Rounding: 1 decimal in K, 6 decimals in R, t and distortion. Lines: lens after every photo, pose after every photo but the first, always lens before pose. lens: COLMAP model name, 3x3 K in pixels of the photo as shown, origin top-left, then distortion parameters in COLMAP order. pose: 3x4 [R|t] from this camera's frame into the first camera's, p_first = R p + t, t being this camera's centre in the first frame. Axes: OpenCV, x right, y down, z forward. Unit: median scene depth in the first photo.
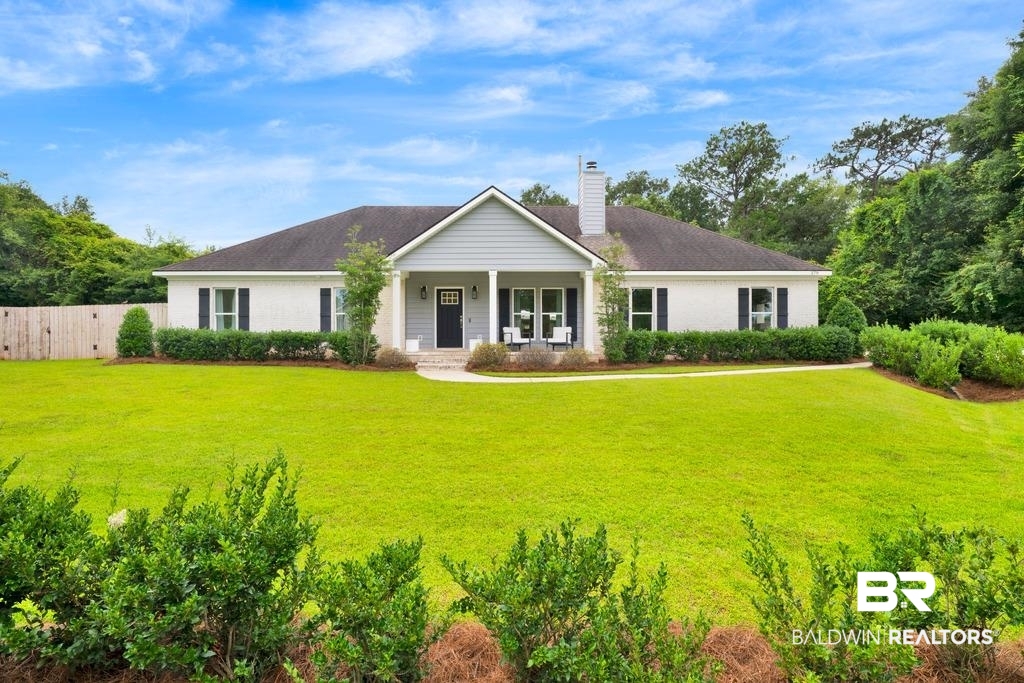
lens RADIAL K [[458.3, 0, 511.7], [0, 458.3, 340.8], [0, 0, 1]] dist [0.000383, 0.000318]
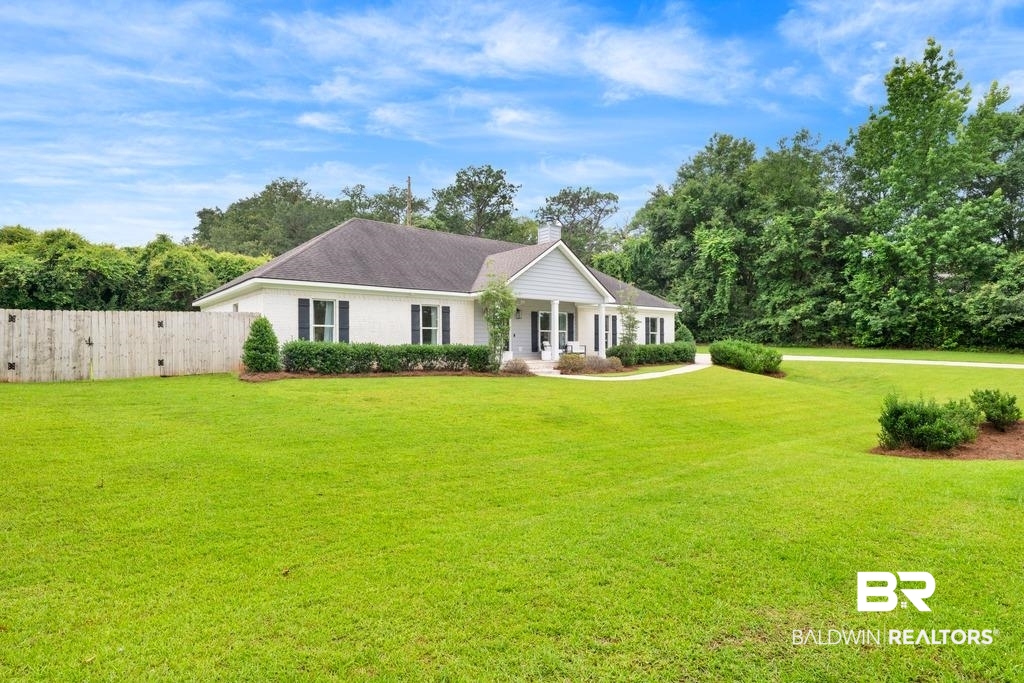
lens RADIAL K [[458.3, 0, 515.2], [0, 458.3, 341.9], [0, 0, 1]] dist [0.000383, 0.000318]
pose [[0.826855, 0.004197, 0.562399, -0.851332], [0.009477, 0.999726, -0.021395, 0.000654], [-0.562335, 0.023020, 0.826589, -0.039091]]
